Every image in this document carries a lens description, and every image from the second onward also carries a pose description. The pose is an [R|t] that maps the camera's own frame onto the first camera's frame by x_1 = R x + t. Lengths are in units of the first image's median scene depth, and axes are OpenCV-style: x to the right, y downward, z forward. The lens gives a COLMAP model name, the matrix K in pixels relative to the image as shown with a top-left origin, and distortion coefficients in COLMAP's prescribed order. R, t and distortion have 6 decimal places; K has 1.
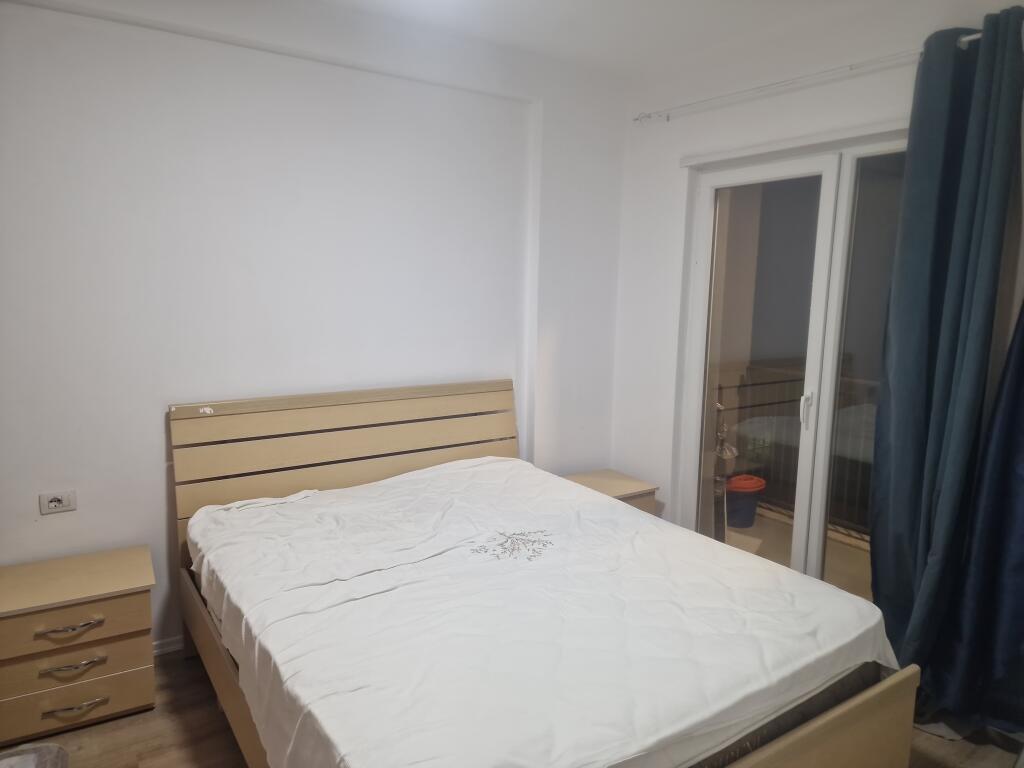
lens RADIAL K [[677.3, 0, 512.0], [0, 677.3, 384.0], [0, 0, 1]] dist [0.036484, -0.000626]
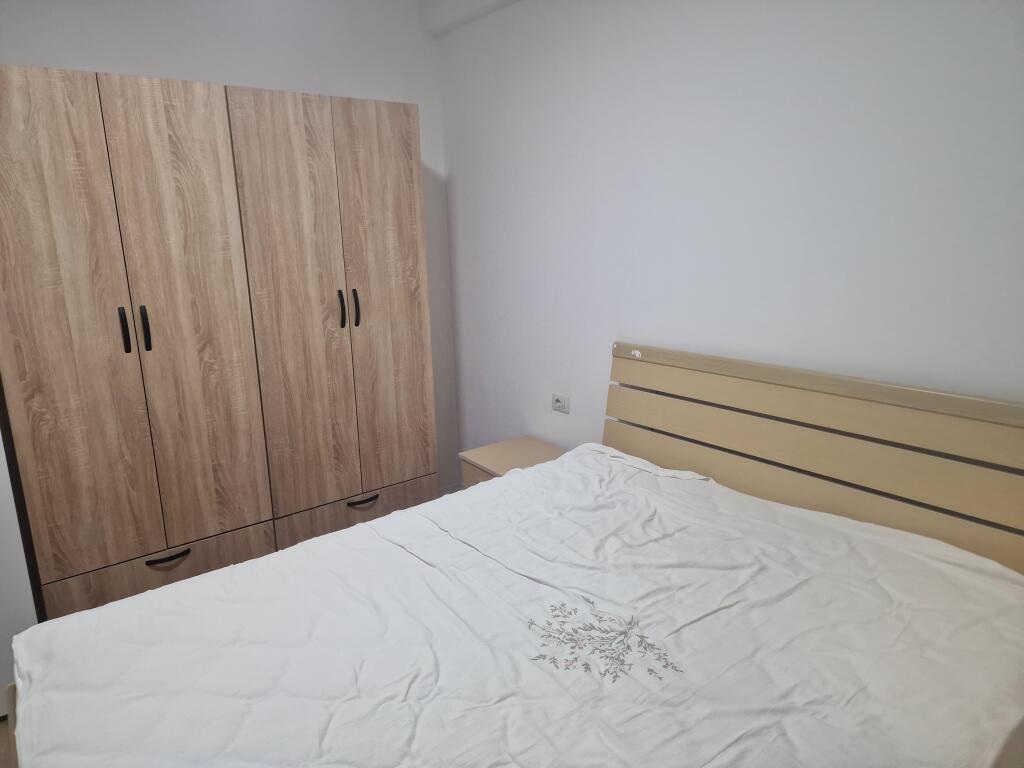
lens RADIAL K [[677.3, 0, 512.0], [0, 677.3, 384.0], [0, 0, 1]] dist [0.036484, -0.000626]
pose [[0.050443, 0.209337, -0.976542, 0.491933], [-0.115934, 0.972404, 0.202461, -0.093475], [0.991975, 0.103002, 0.073320, 0.760191]]
